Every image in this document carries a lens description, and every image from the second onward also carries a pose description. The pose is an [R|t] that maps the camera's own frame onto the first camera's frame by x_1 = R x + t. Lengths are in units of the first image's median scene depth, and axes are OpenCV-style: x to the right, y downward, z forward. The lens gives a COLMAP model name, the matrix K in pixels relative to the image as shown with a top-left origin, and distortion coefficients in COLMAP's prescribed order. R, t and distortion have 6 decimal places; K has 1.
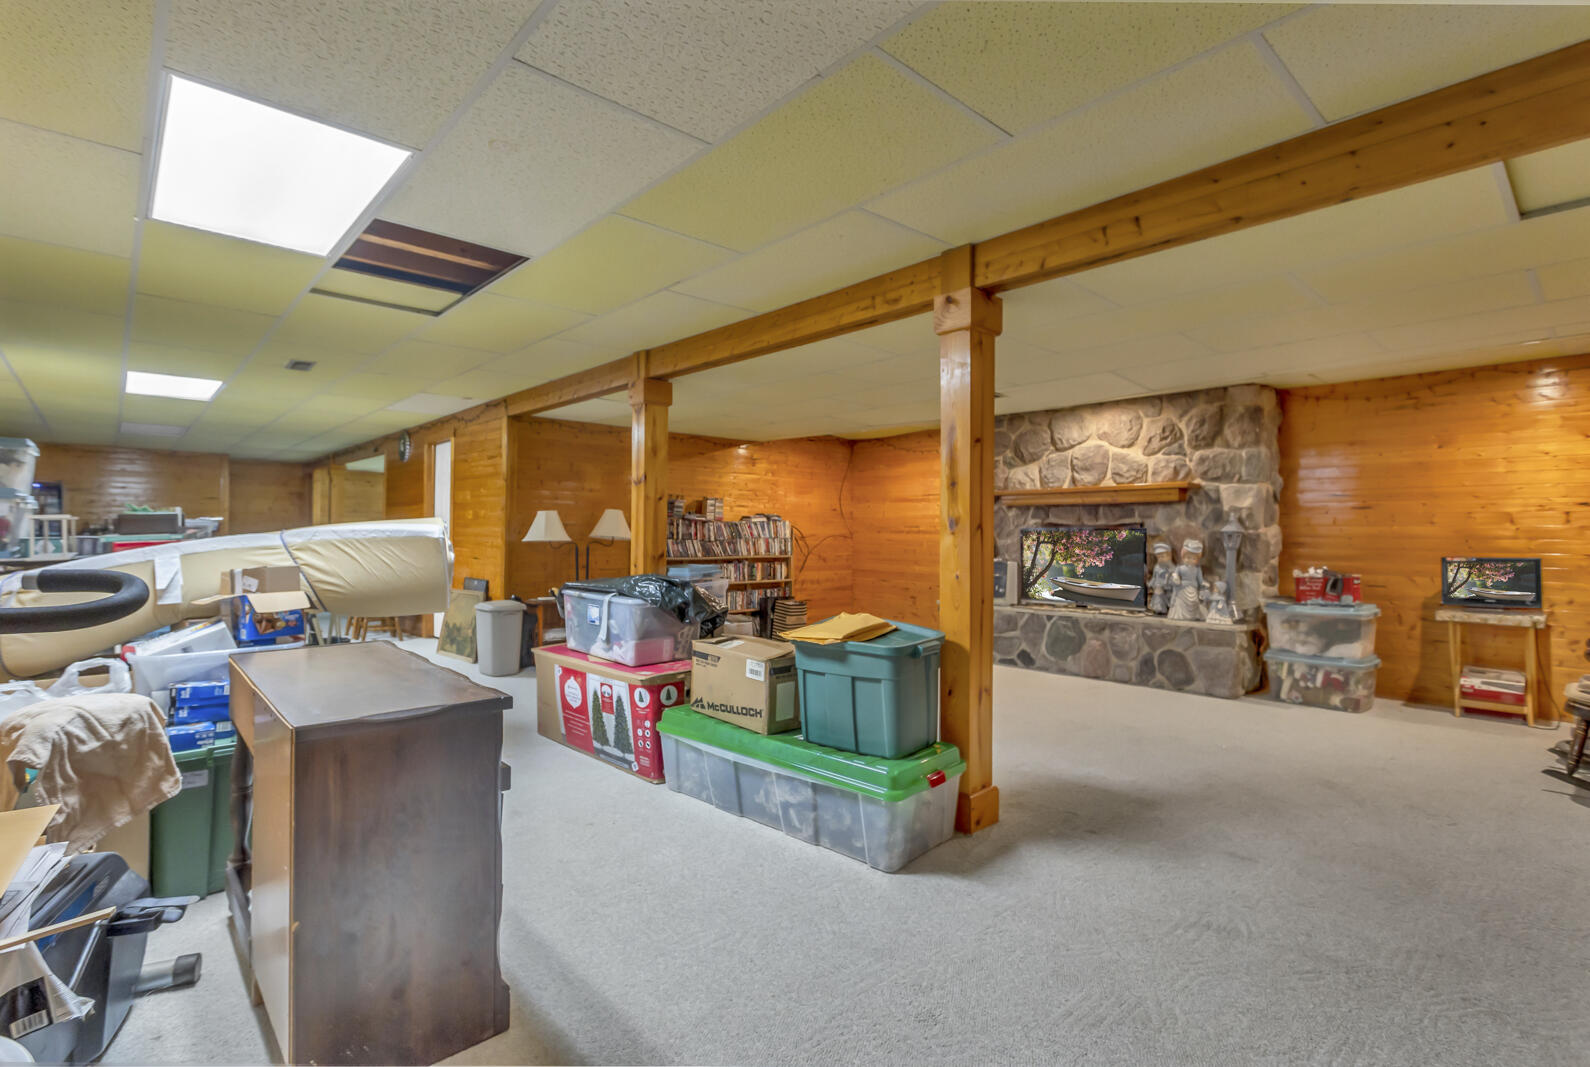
lens RADIAL K [[757.1, 0, 792.7], [0, 757.1, 533.6], [0, 0, 1]] dist [0.004474, 0.001057]
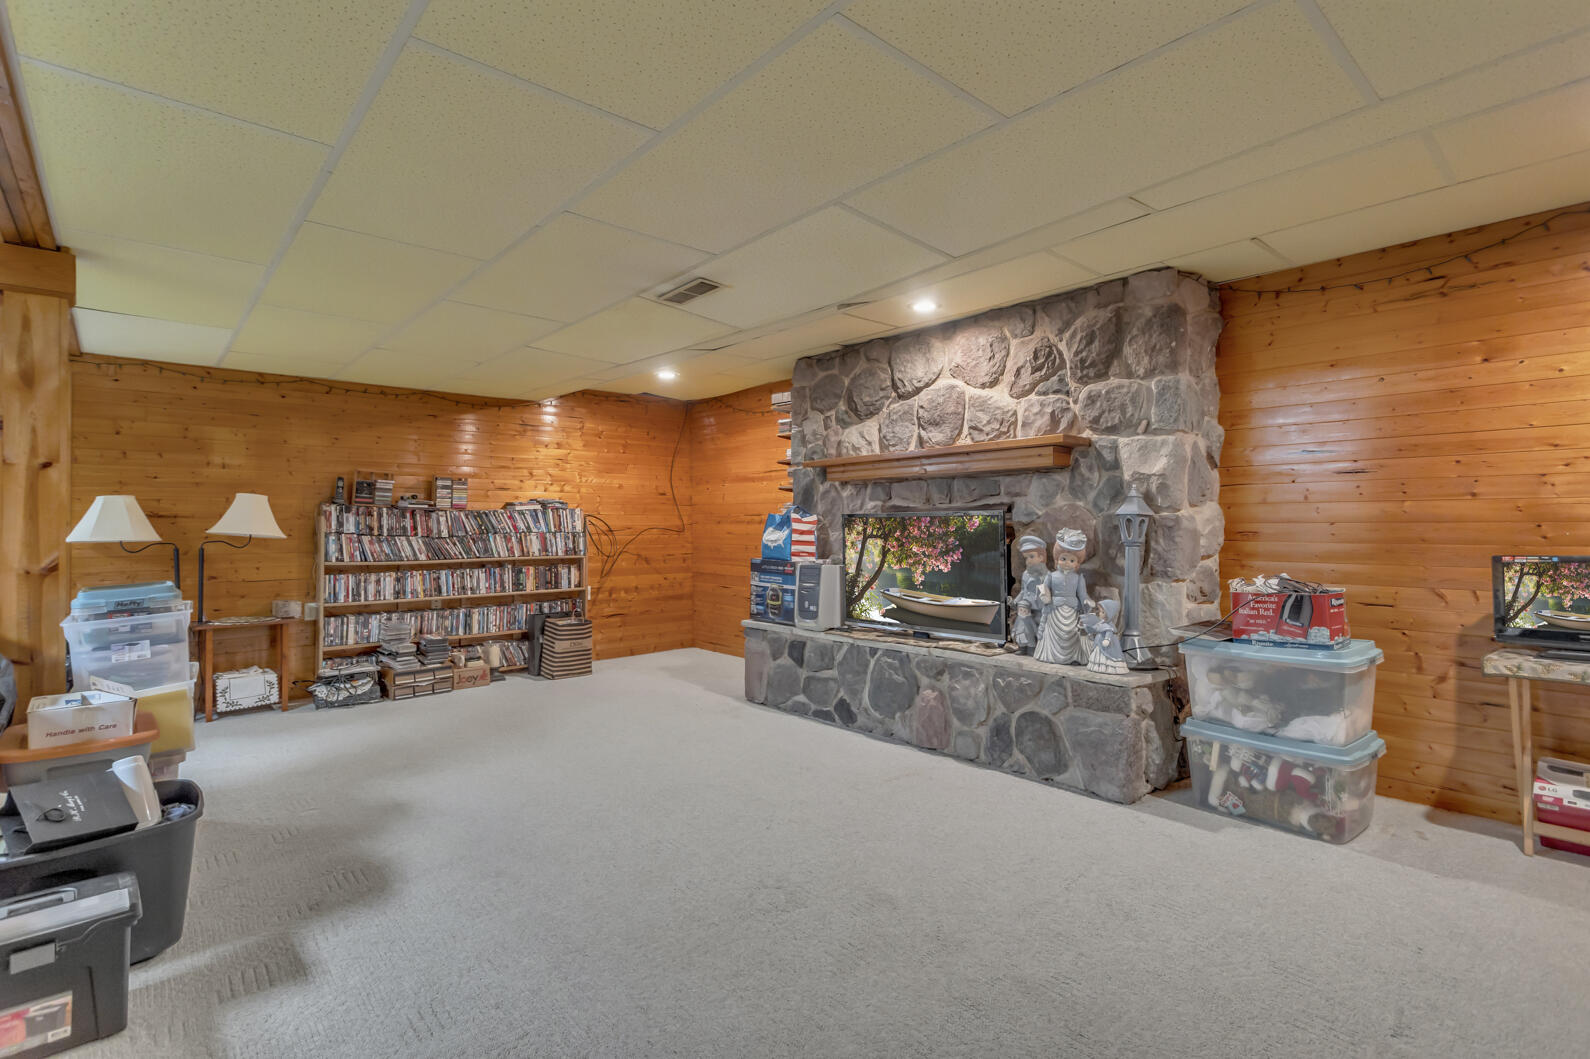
lens RADIAL K [[757.1, 0, 797.5], [0, 757.1, 524.1], [0, 0, 1]] dist [0.004474, 0.001057]
pose [[0.999706, -0.011054, -0.021599, 0.310276], [0.011006, 0.999937, -0.002353, 0.003108], [0.021623, 0.002114, 0.999764, 0.375212]]
